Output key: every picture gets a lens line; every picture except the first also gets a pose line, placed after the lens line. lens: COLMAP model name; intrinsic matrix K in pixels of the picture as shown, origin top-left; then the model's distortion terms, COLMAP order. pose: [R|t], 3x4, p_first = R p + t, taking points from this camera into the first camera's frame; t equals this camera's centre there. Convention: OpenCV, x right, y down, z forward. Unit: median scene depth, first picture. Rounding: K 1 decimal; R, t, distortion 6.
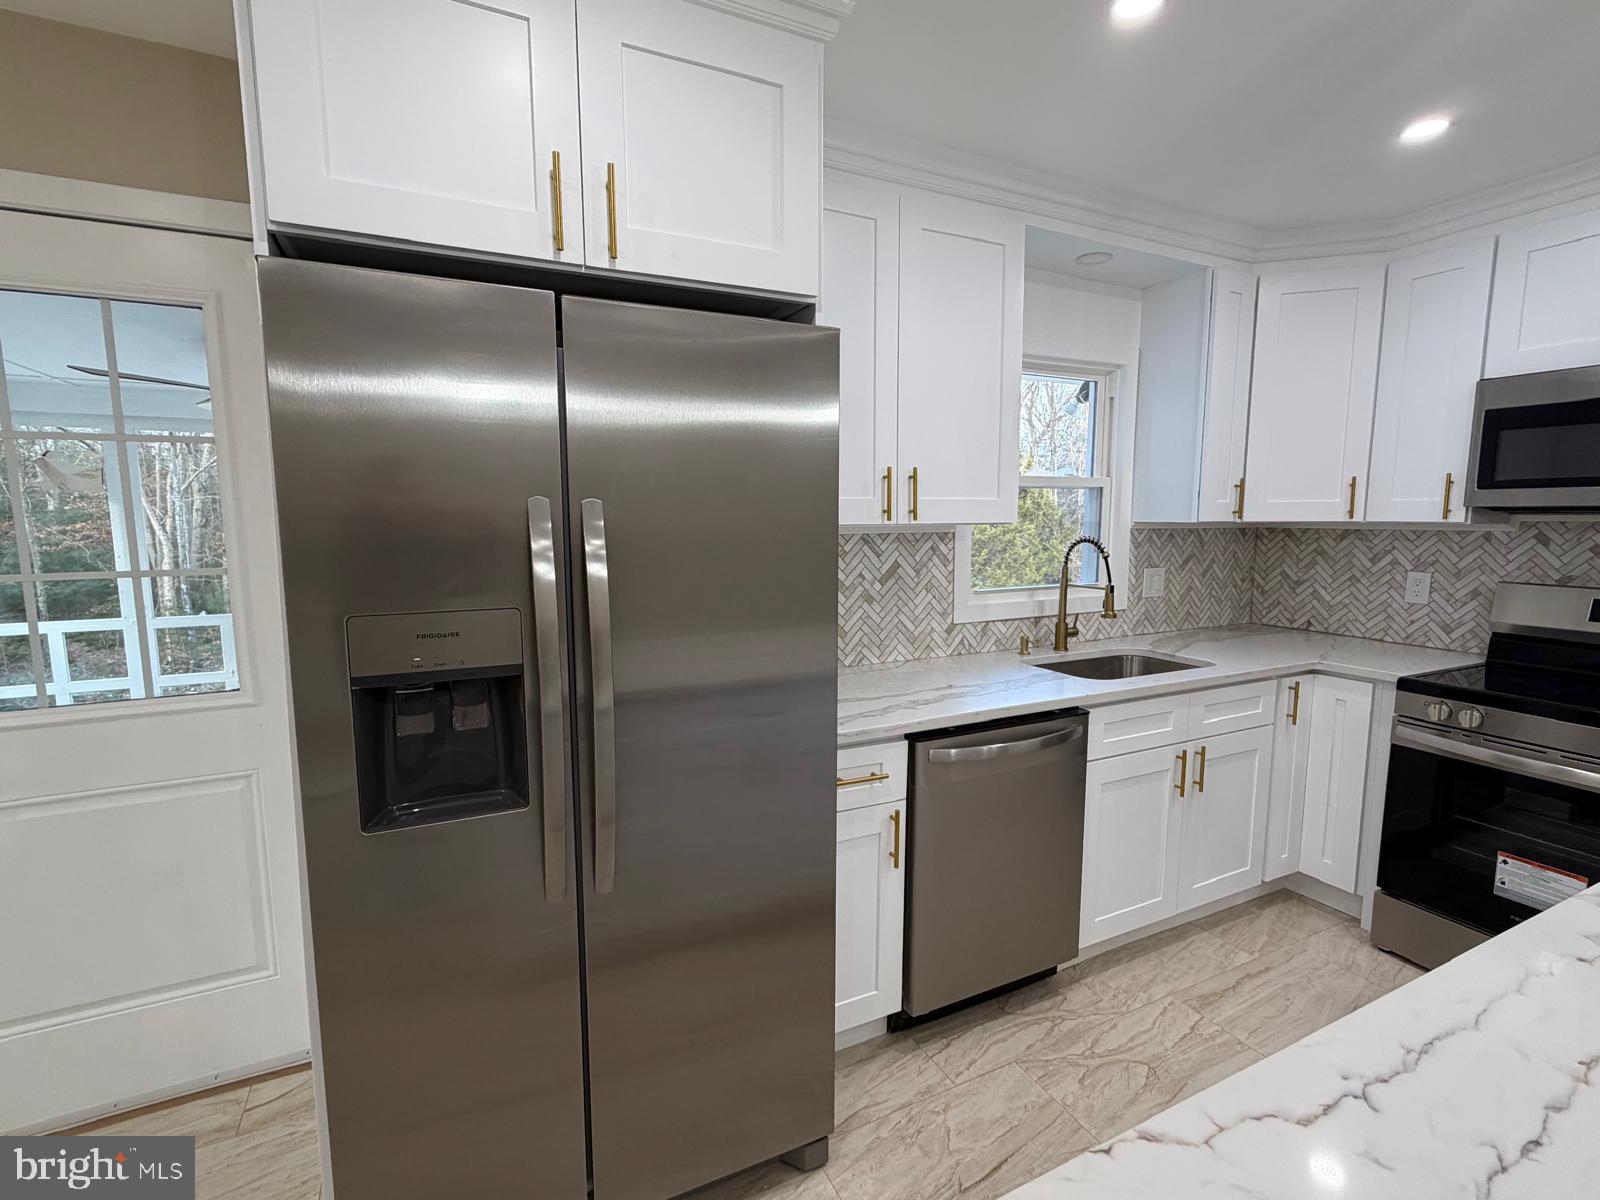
lens RADIAL K [[746.5, 0, 797.2], [0, 746.5, 600.0], [0, 0, 1]] dist [0.000854, -0.000172]
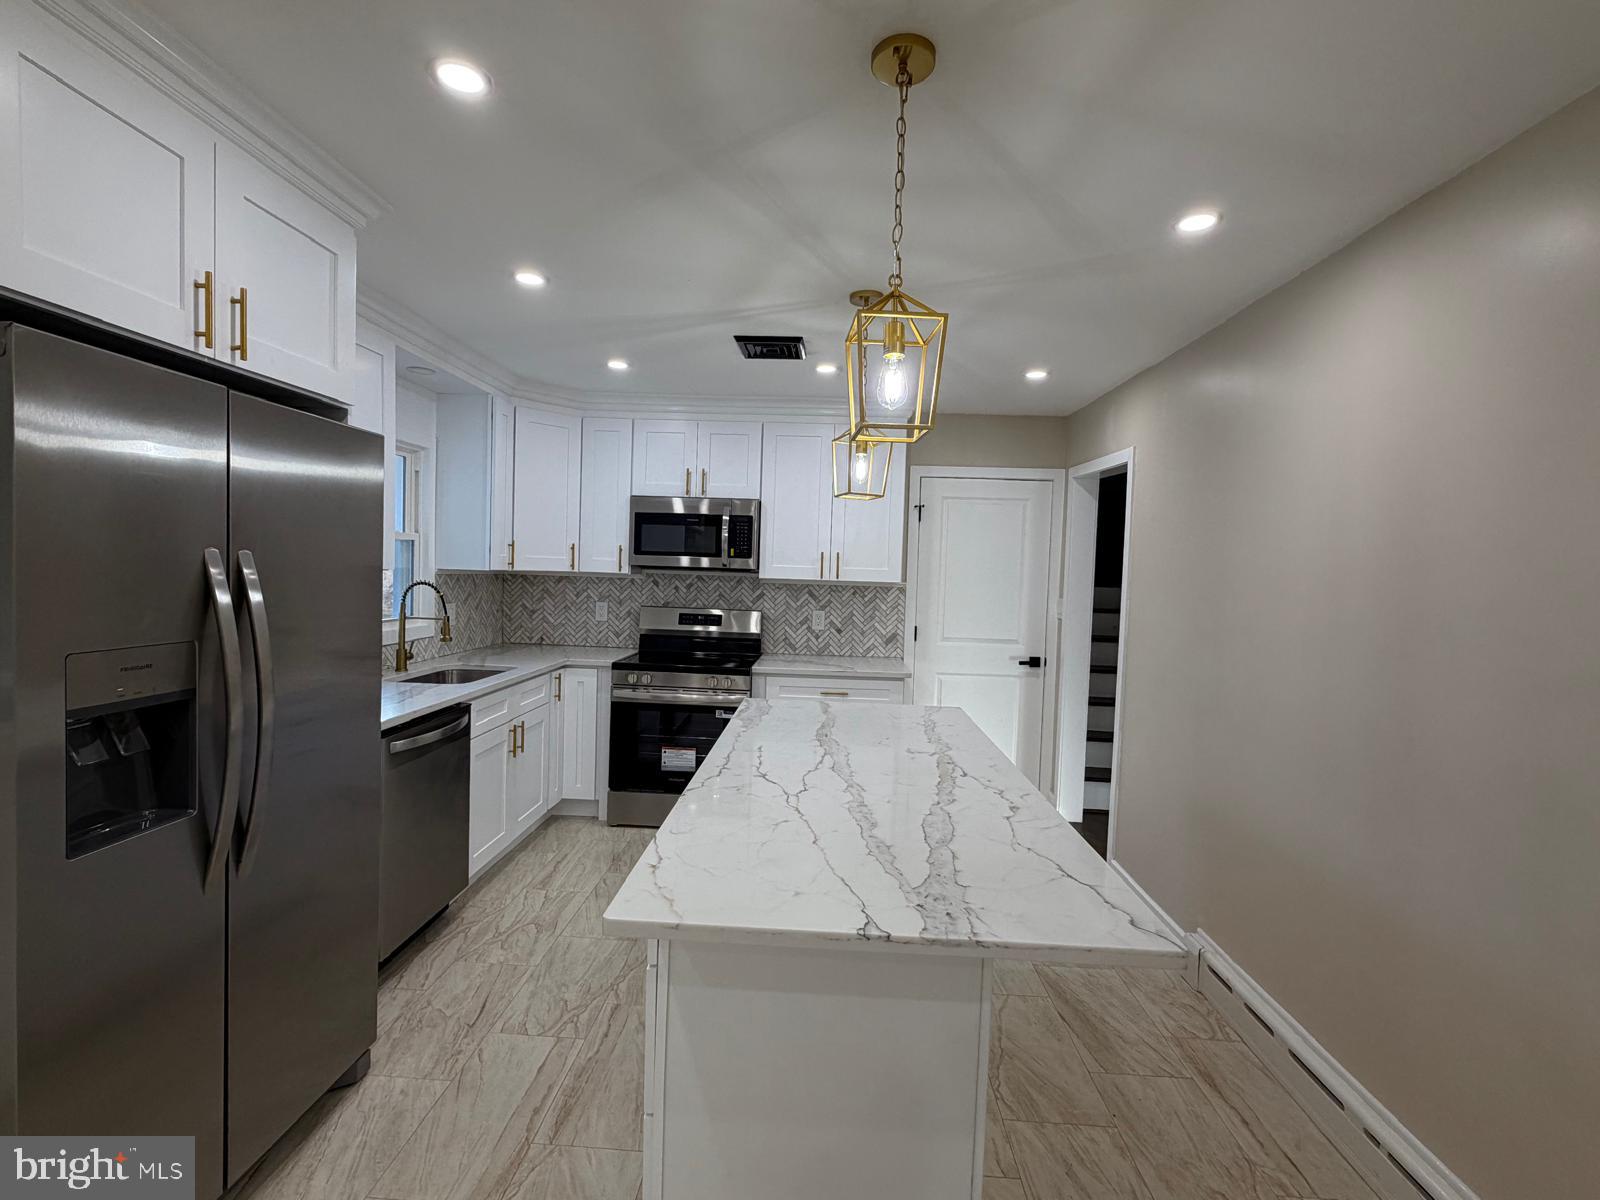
lens RADIAL K [[746.5, 0, 797.2], [0, 746.5, 600.0], [0, 0, 1]] dist [0.000854, -0.000172]
pose [[0.482646, -0.019078, 0.875608, -0.428038], [0.067464, 0.997602, -0.015451, 0.013231], [-0.873213, 0.066529, 0.482776, -0.186276]]
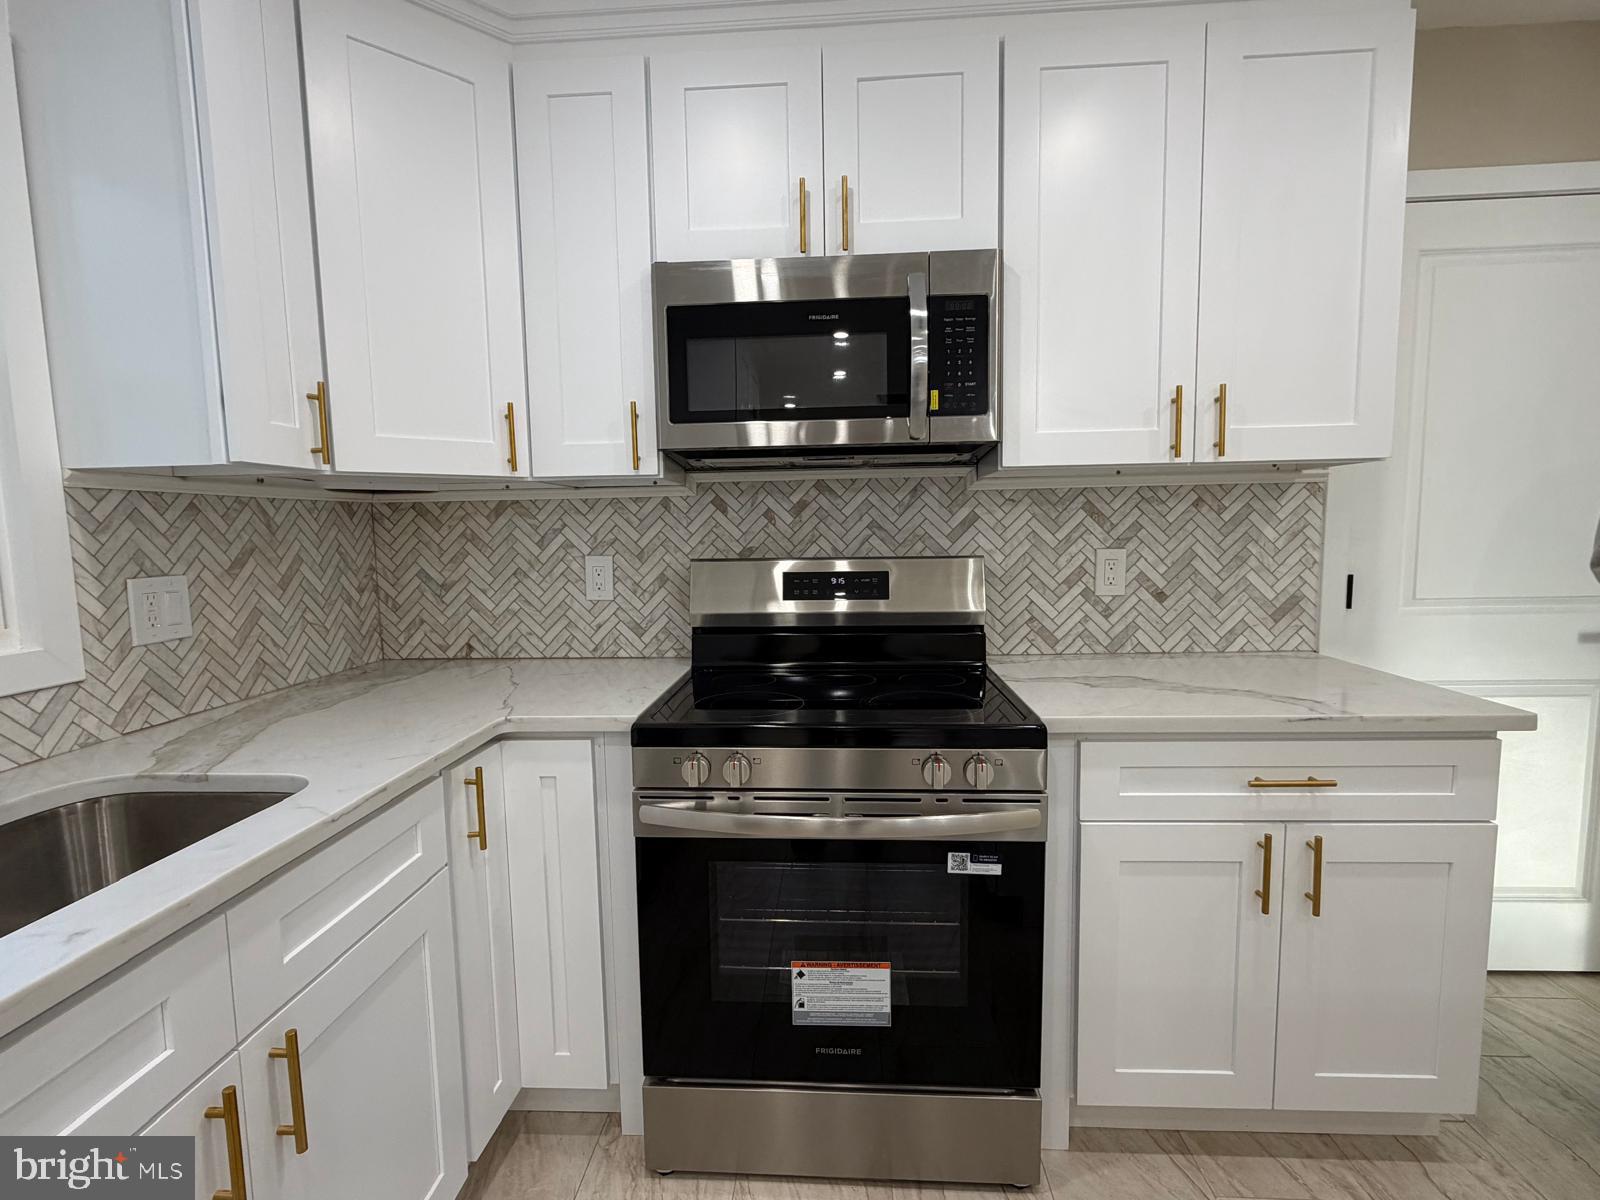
lens RADIAL K [[746.5, 0, 797.2], [0, 746.5, 600.0], [0, 0, 1]] dist [0.000854, -0.000172]
pose [[0.495767, -0.092404, 0.863525, 0.319796], [0.118395, 0.992231, 0.038203, -0.000693], [-0.860347, 0.083298, 0.502856, 0.503413]]
